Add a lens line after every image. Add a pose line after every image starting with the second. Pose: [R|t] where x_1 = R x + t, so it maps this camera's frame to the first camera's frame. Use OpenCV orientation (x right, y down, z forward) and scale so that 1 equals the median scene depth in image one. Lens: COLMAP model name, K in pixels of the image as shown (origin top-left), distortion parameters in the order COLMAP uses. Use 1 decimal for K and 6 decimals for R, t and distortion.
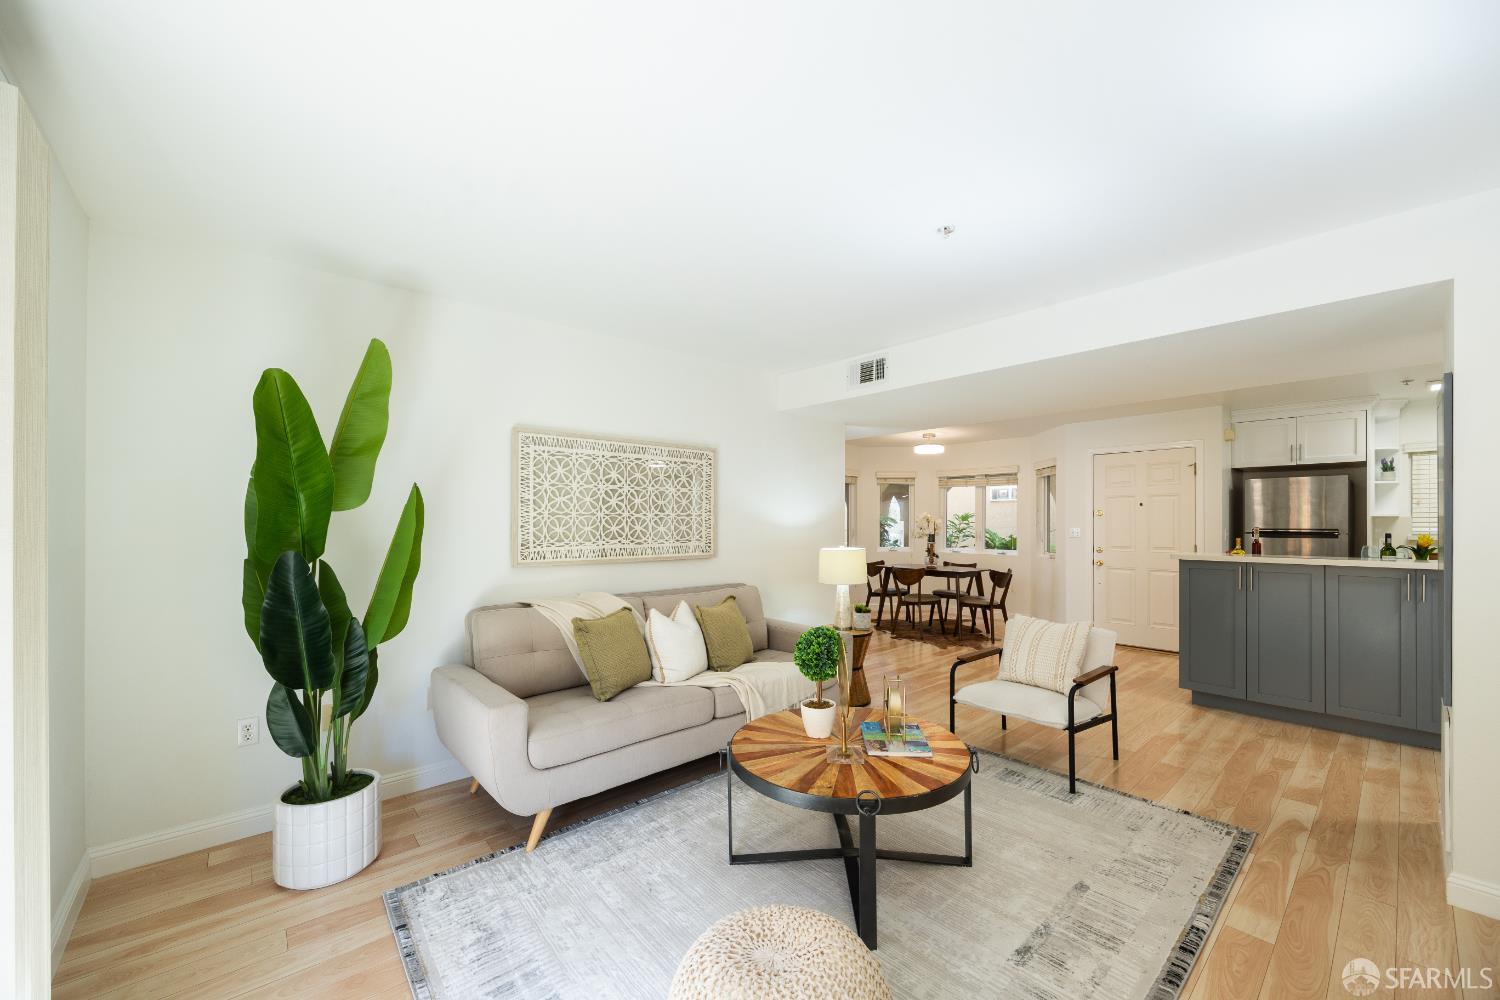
lens RADIAL K [[595.3, 0, 770.0], [0, 595.3, 519.0], [0, 0, 1]] dist [0.000598, -0.000514]
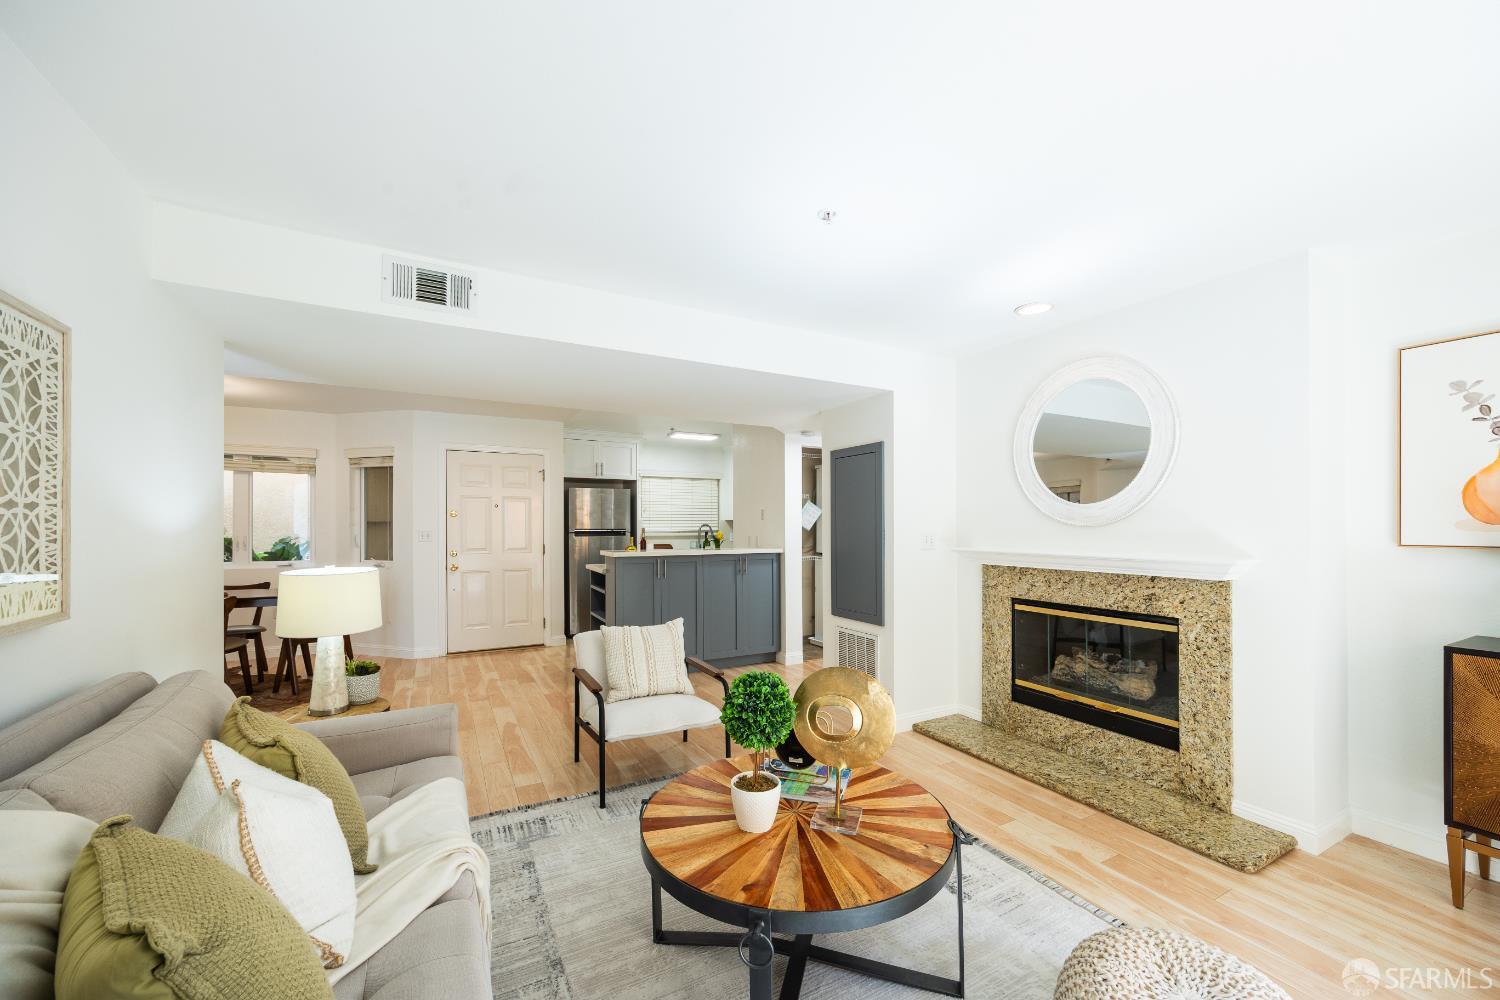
lens RADIAL K [[595.3, 0, 762.6], [0, 595.3, 529.0], [0, 0, 1]] dist [0.000598, -0.000514]
pose [[0.240377, -0.008113, 0.970646, -0.273877], [-0.005925, 0.999934, 0.009825, 0.001773], [-0.970662, -0.008113, 0.240313, 0.375824]]
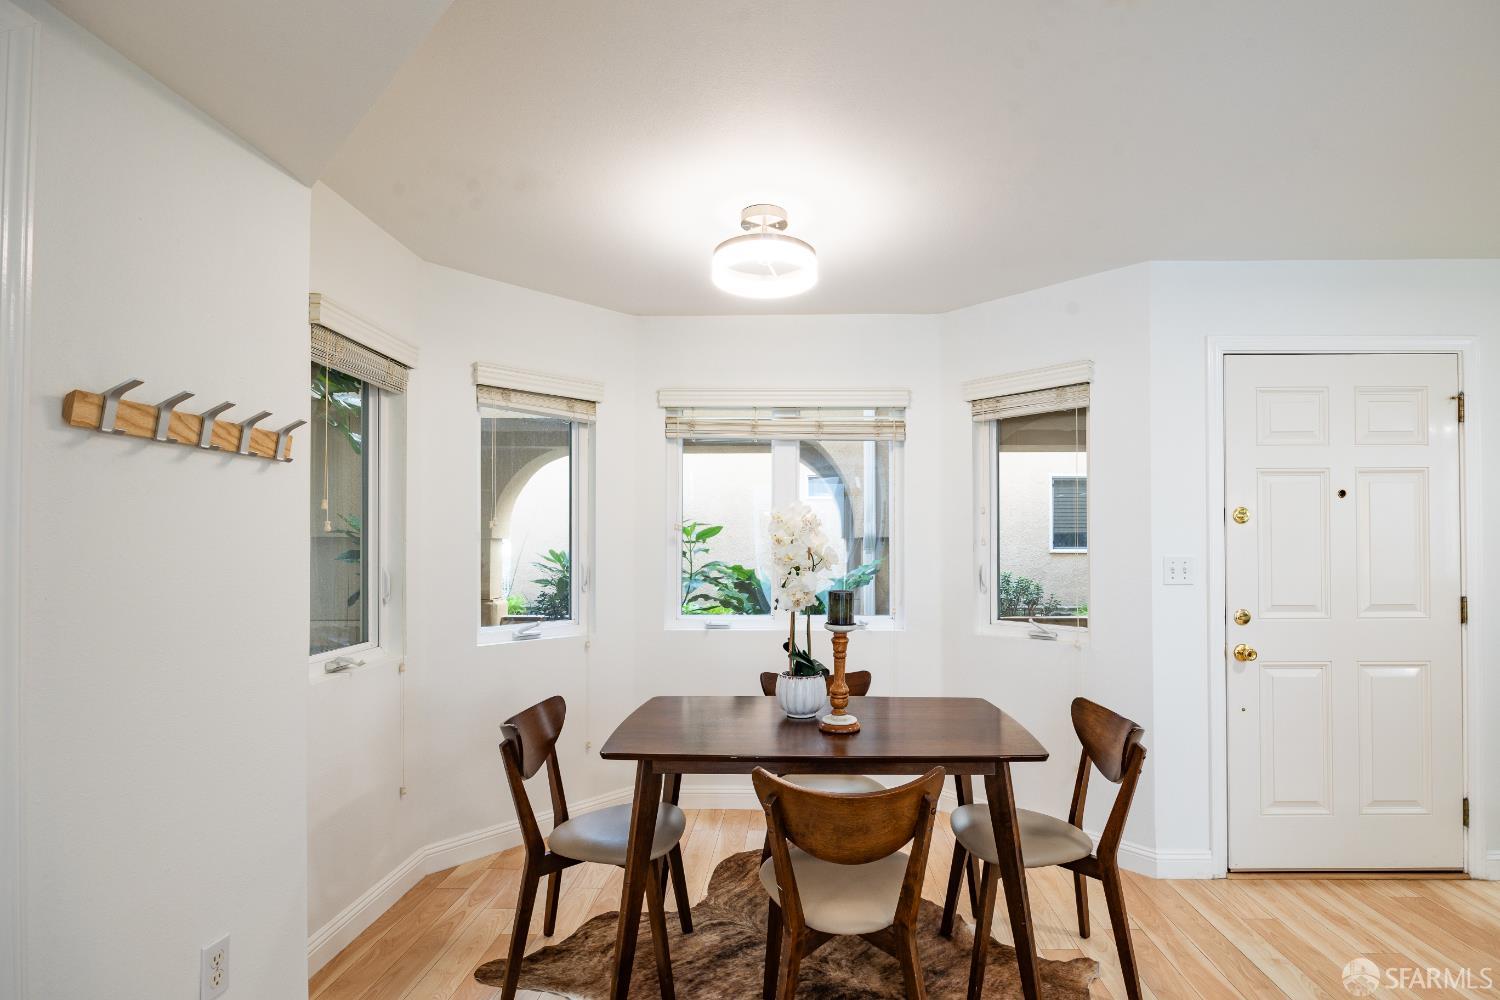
lens RADIAL K [[755.7, 0, 769.6], [0, 755.7, 530.0], [0, 0, 1]] dist [-0.016163, 0.000487]
pose [[0.695413, 0.007997, 0.718566, 0.030069], [-0.002178, 0.999957, -0.009020, 0.004705], [-0.718607, 0.004708, 0.695401, 1.071816]]
